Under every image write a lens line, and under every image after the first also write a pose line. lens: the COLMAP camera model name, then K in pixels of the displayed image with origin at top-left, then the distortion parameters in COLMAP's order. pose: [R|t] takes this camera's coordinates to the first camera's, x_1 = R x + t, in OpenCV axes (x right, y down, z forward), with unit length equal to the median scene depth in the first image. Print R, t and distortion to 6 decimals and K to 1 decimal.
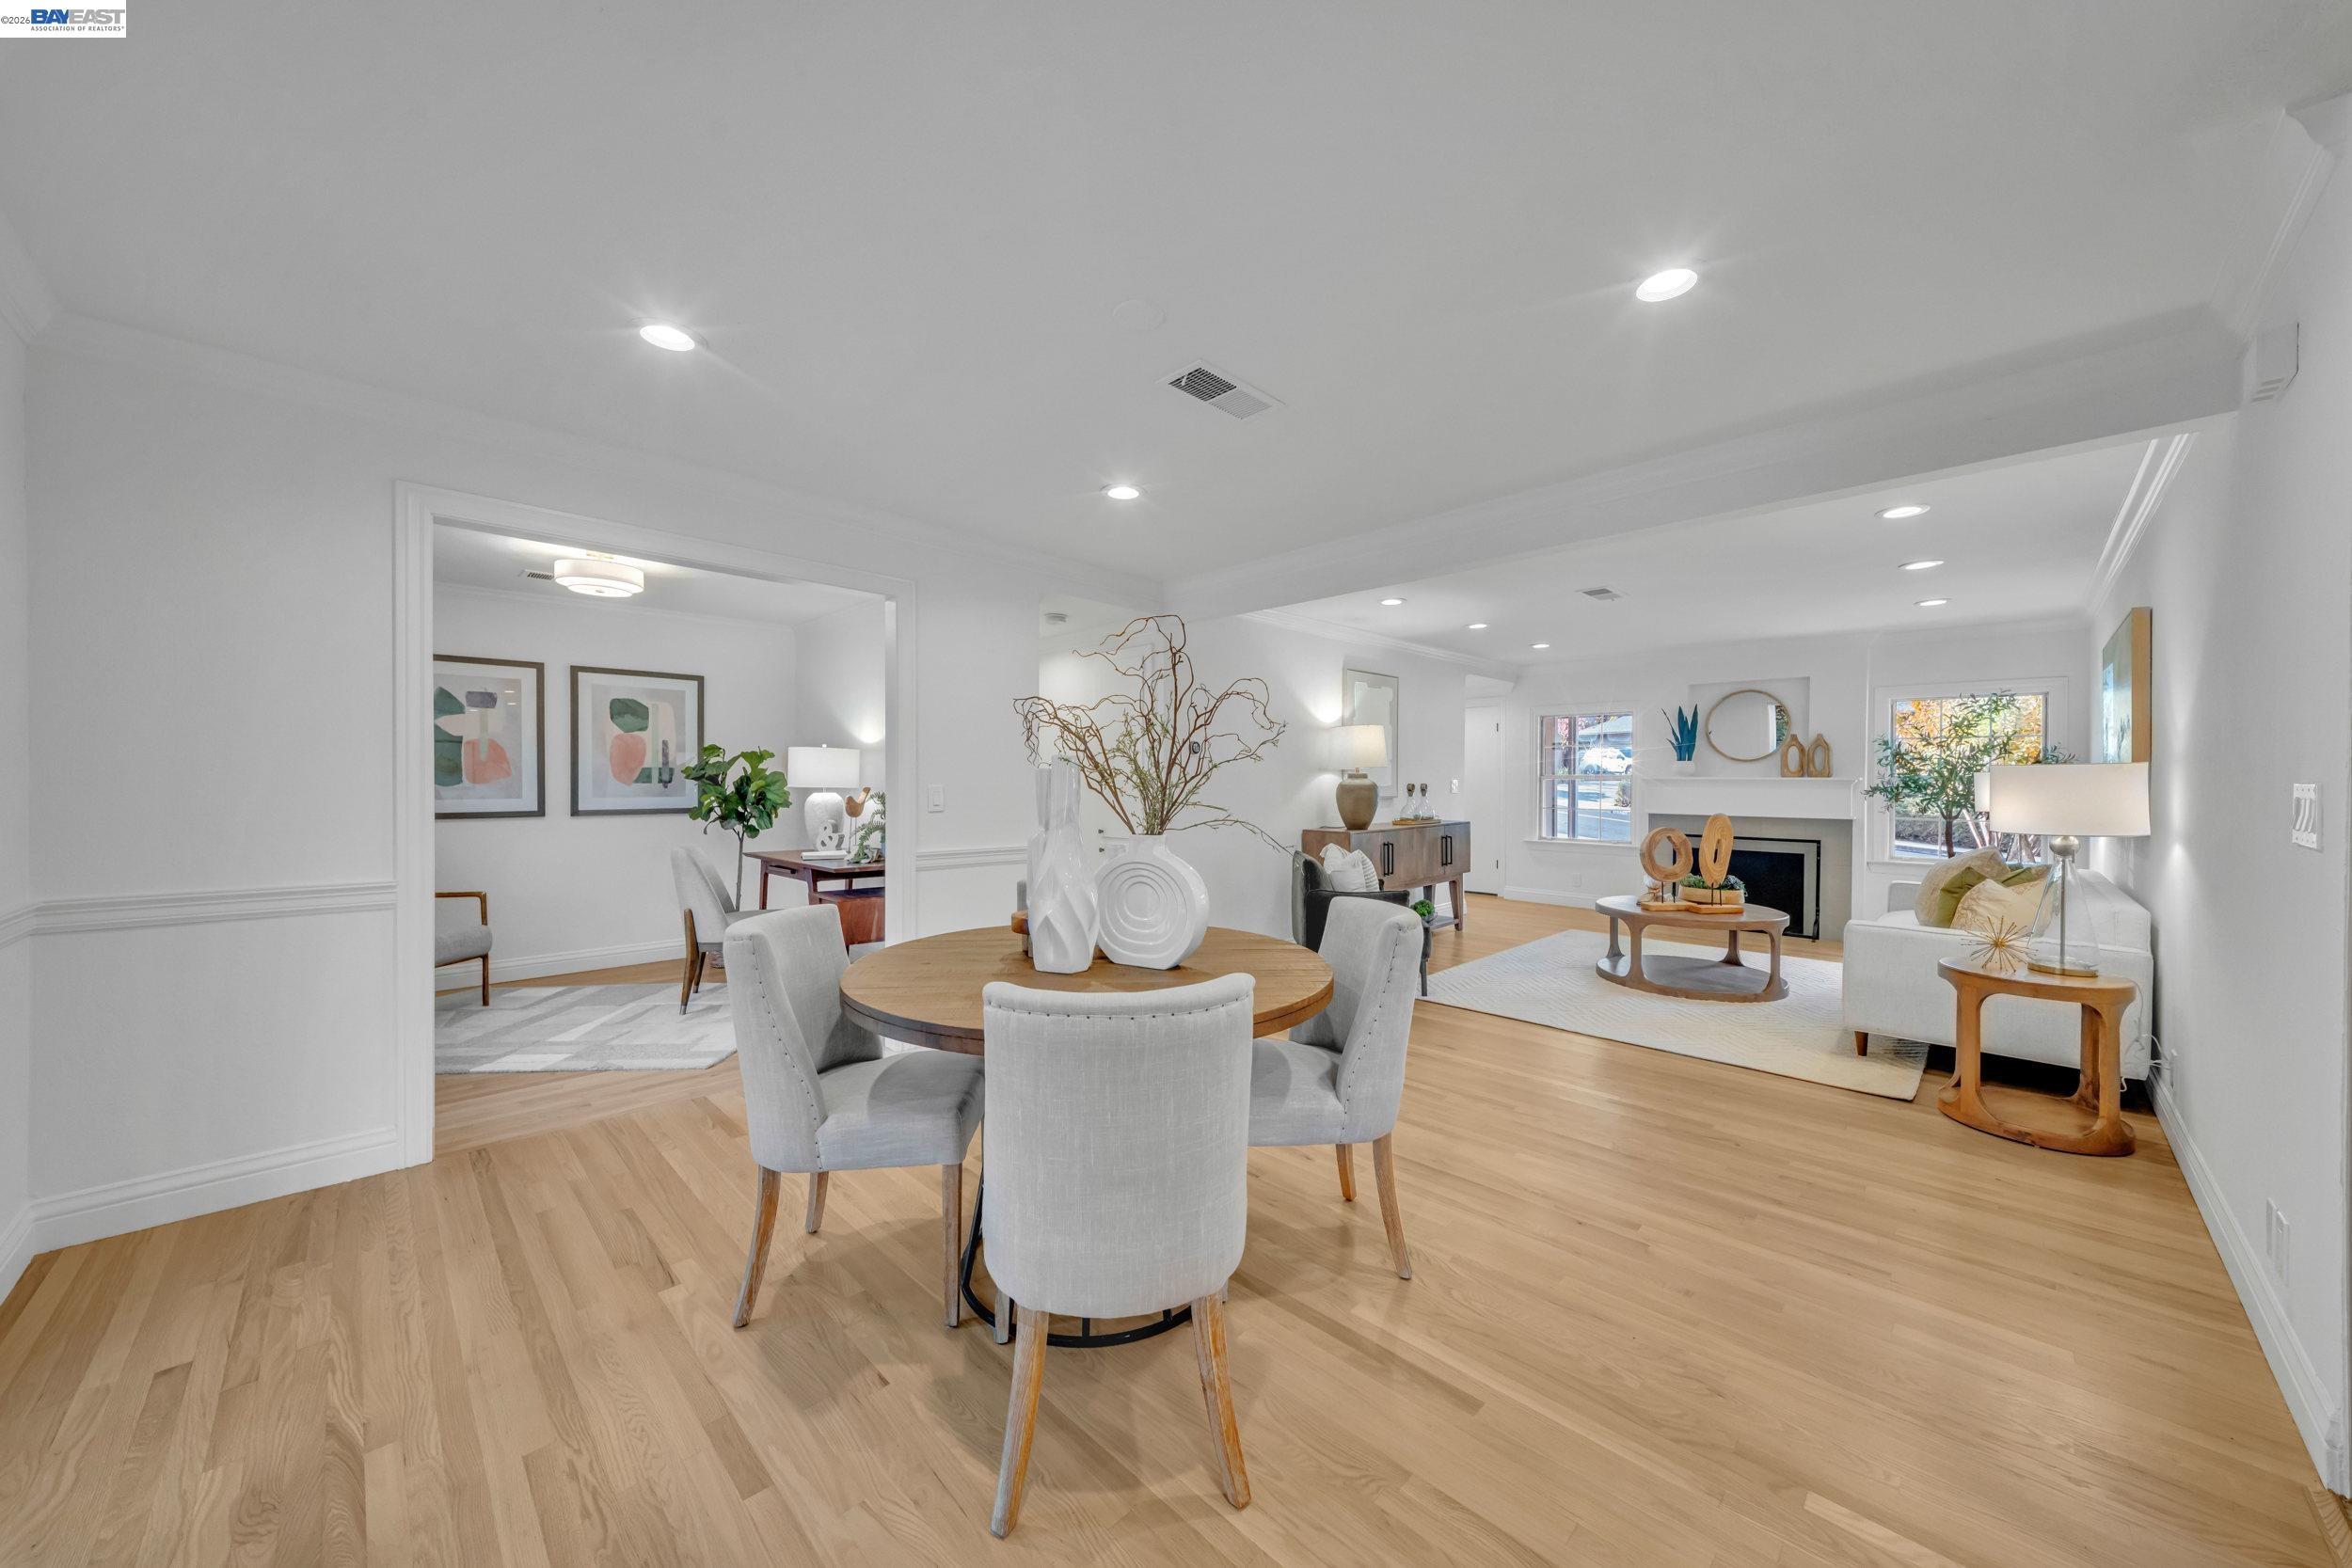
lens RADIAL K [[811.3, 0, 1170.2], [0, 811.3, 787.8], [0, 0, 1]] dist [0.001133, -0.000729]
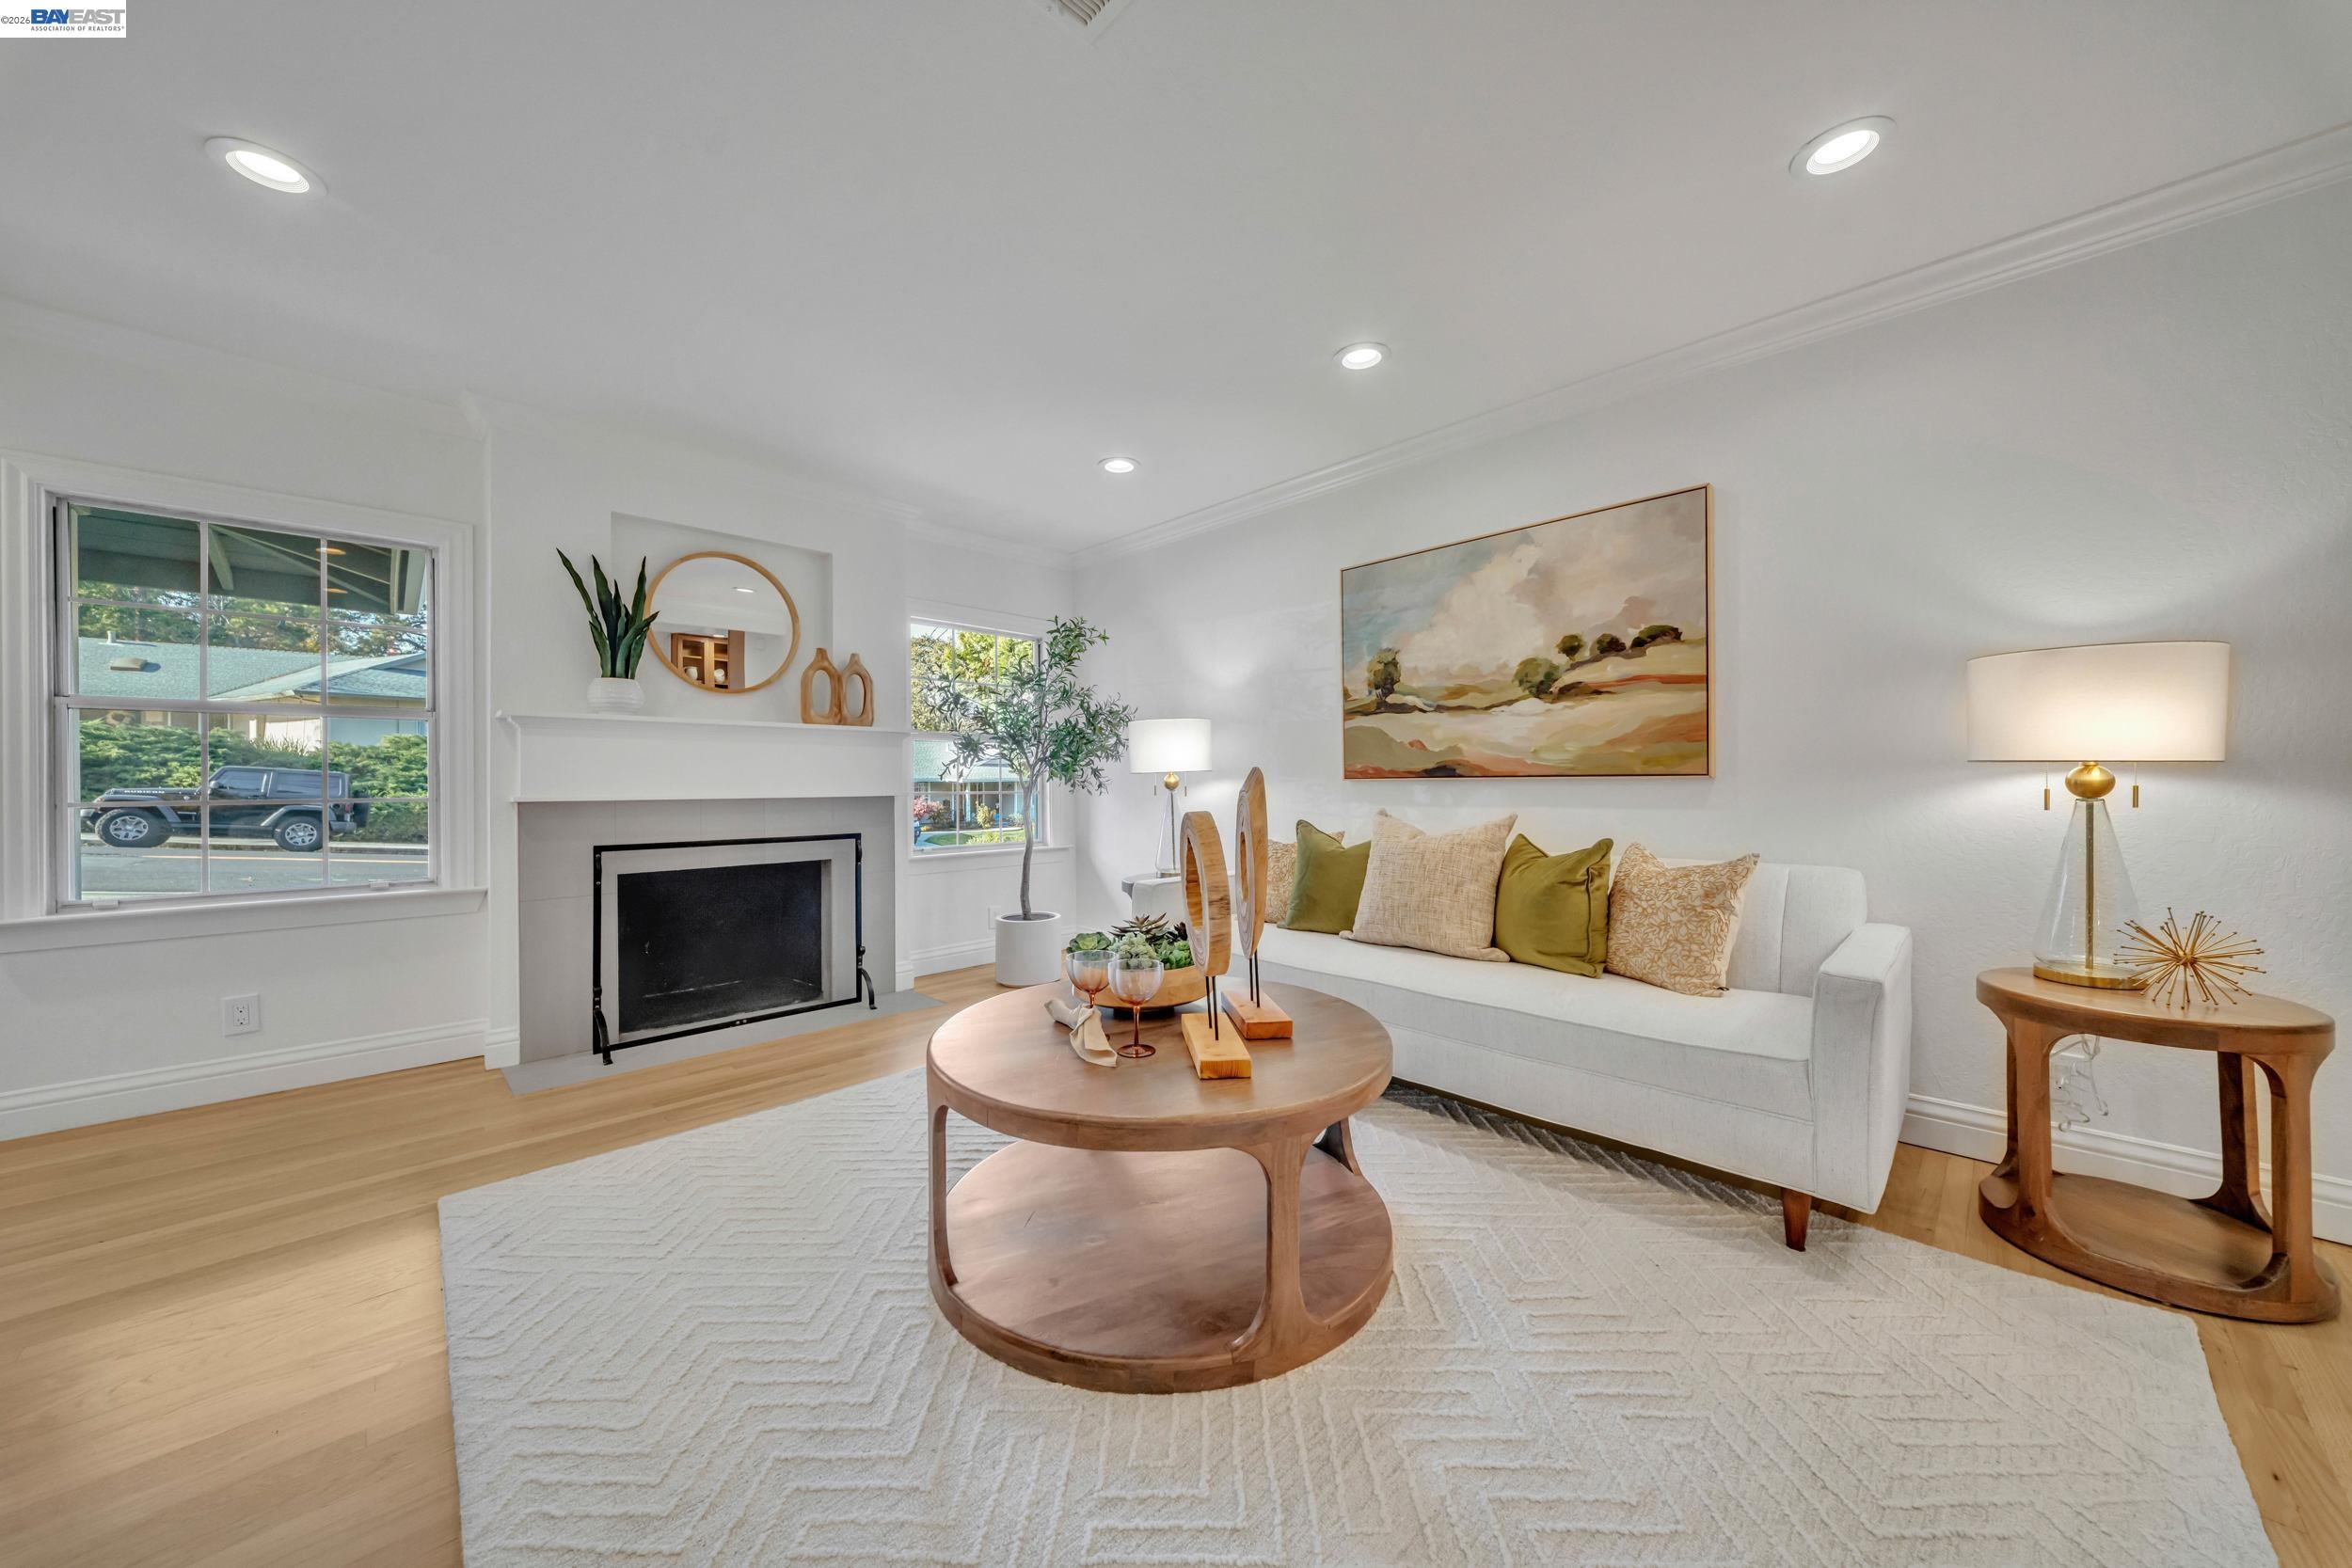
lens RADIAL K [[811.3, 0, 1174.9], [0, 811.3, 778.5], [0, 0, 1]] dist [0.001133, -0.000729]
pose [[-0.002892, -0.004558, 0.999985, 0.216920], [0.012817, 0.999907, 0.004594, 0.025901], [-0.999914, 0.012830, -0.002833, 0.791502]]
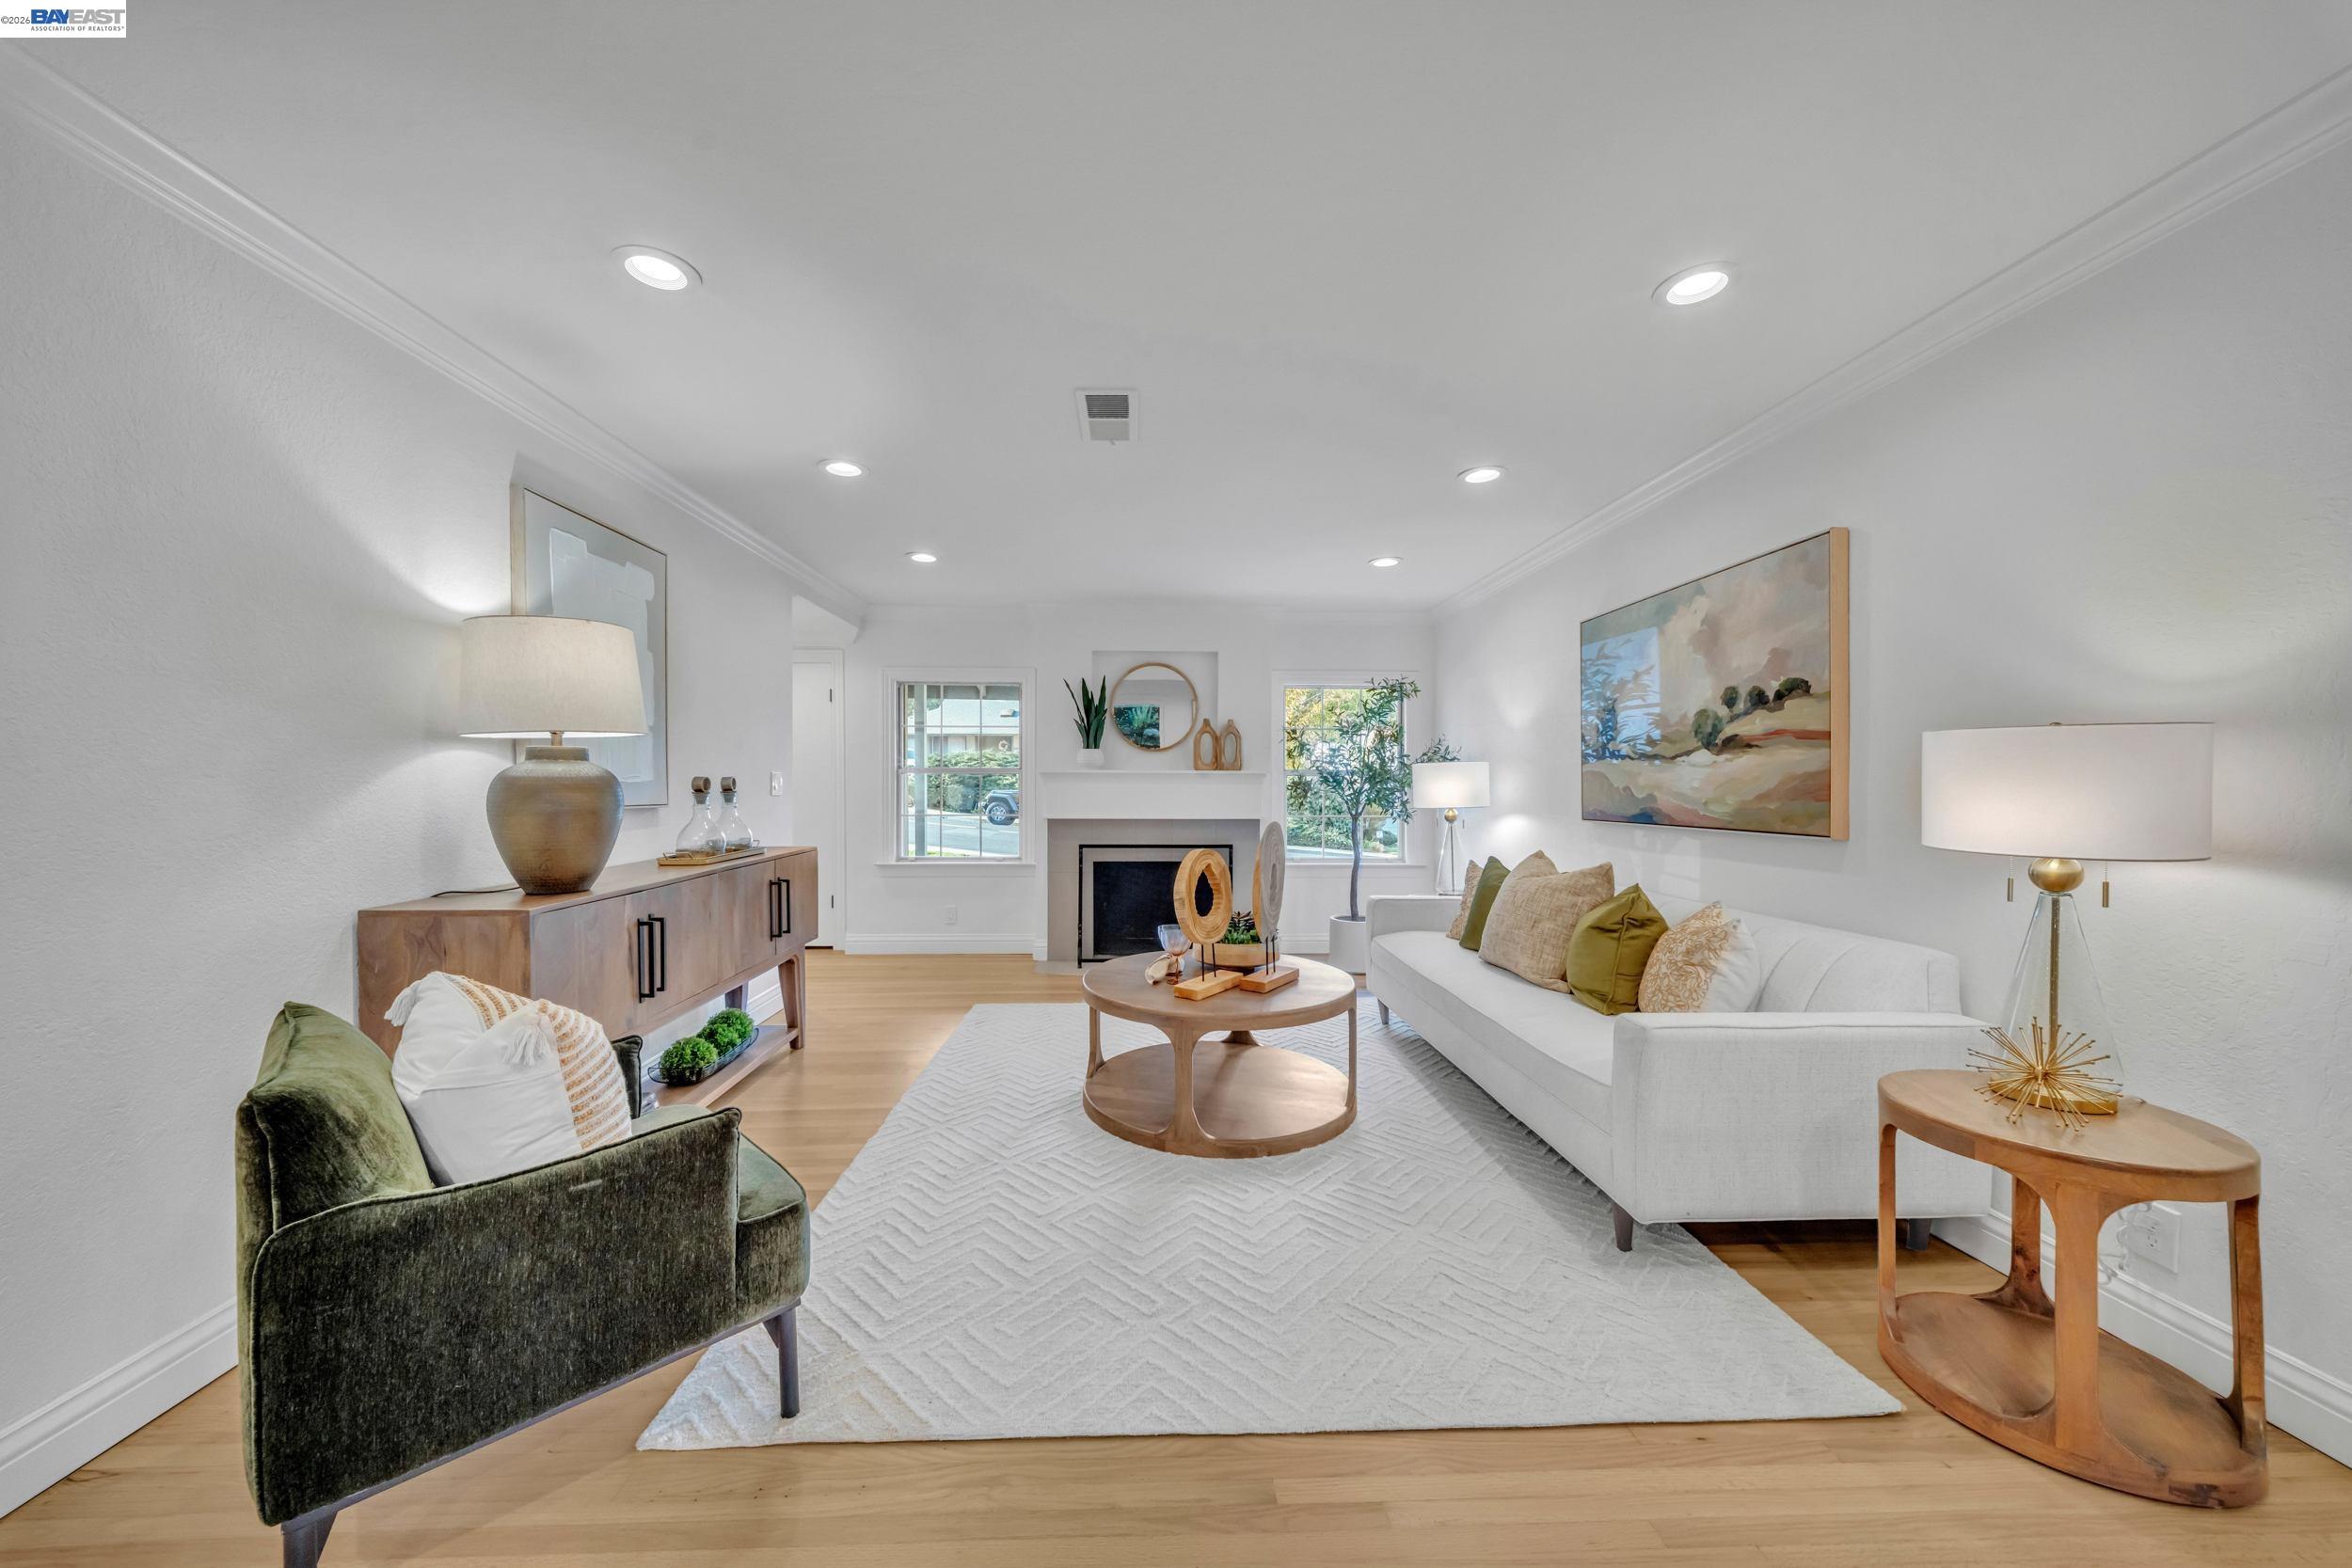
lens RADIAL K [[811.3, 0, 1169.0], [0, 811.3, 790.4], [0, 0, 1]] dist [0.001133, -0.000729]
pose [[0.664528, -0.010474, 0.747190, 0.128866], [0.008125, 0.999944, 0.006791, 0.001957], [-0.747219, 0.001558, 0.664576, 0.498887]]
